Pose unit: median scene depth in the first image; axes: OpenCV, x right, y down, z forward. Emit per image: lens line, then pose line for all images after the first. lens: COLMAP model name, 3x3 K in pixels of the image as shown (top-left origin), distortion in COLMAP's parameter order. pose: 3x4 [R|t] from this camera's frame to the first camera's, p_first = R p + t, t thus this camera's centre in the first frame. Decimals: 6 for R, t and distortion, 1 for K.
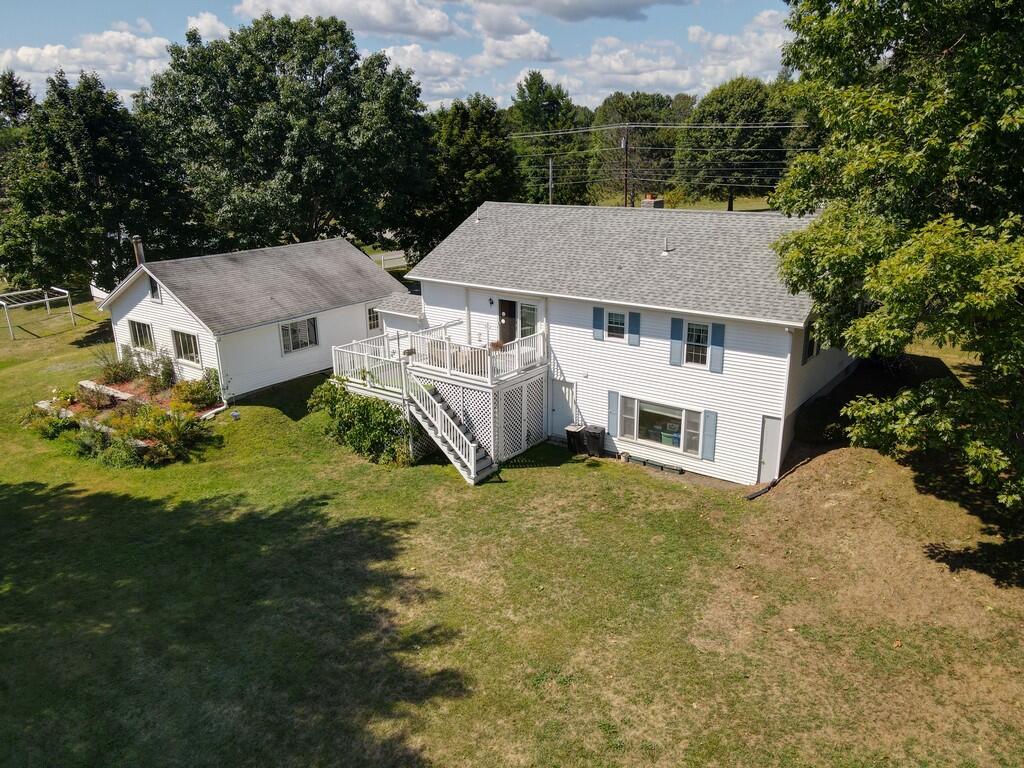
lens RADIAL K [[751.9, 0, 508.6], [0, 751.9, 377.2], [0, 0, 1]] dist [0.009974, 0.006291]
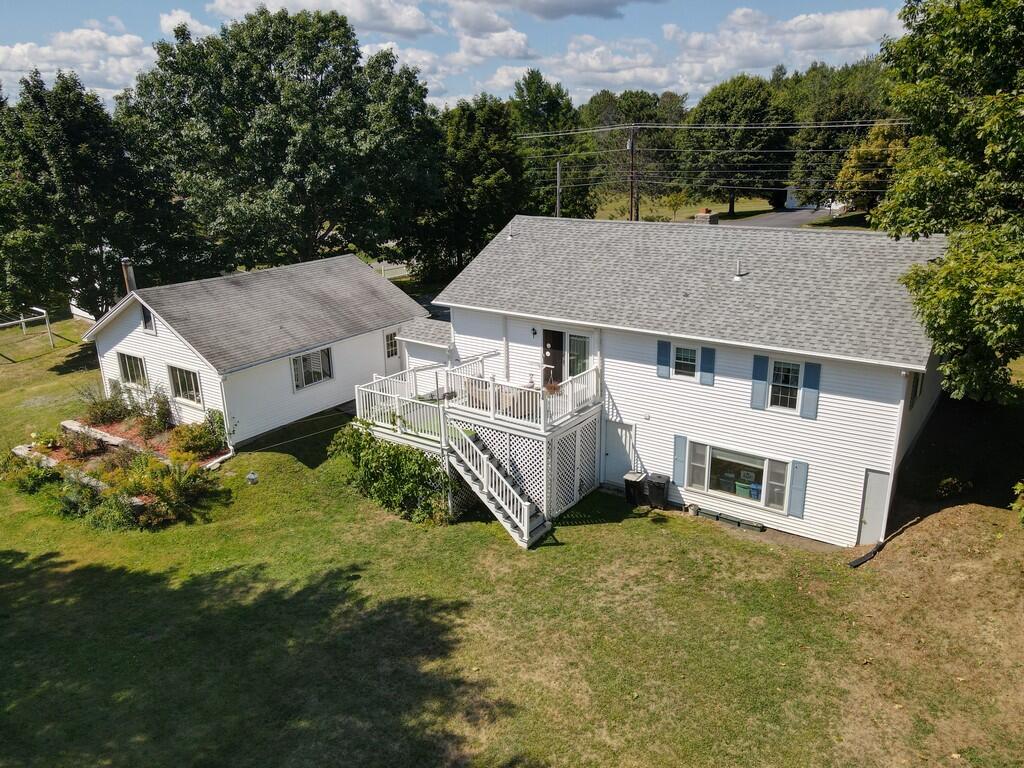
lens RADIAL K [[751.9, 0, 508.6], [0, 751.9, 377.2], [0, 0, 1]] dist [0.009974, 0.006291]
pose [[0.999657, -0.010836, 0.023845, -0.079048], [0.010778, 0.999939, 0.002570, -0.052377], [-0.023871, -0.002312, 0.999712, 0.123757]]
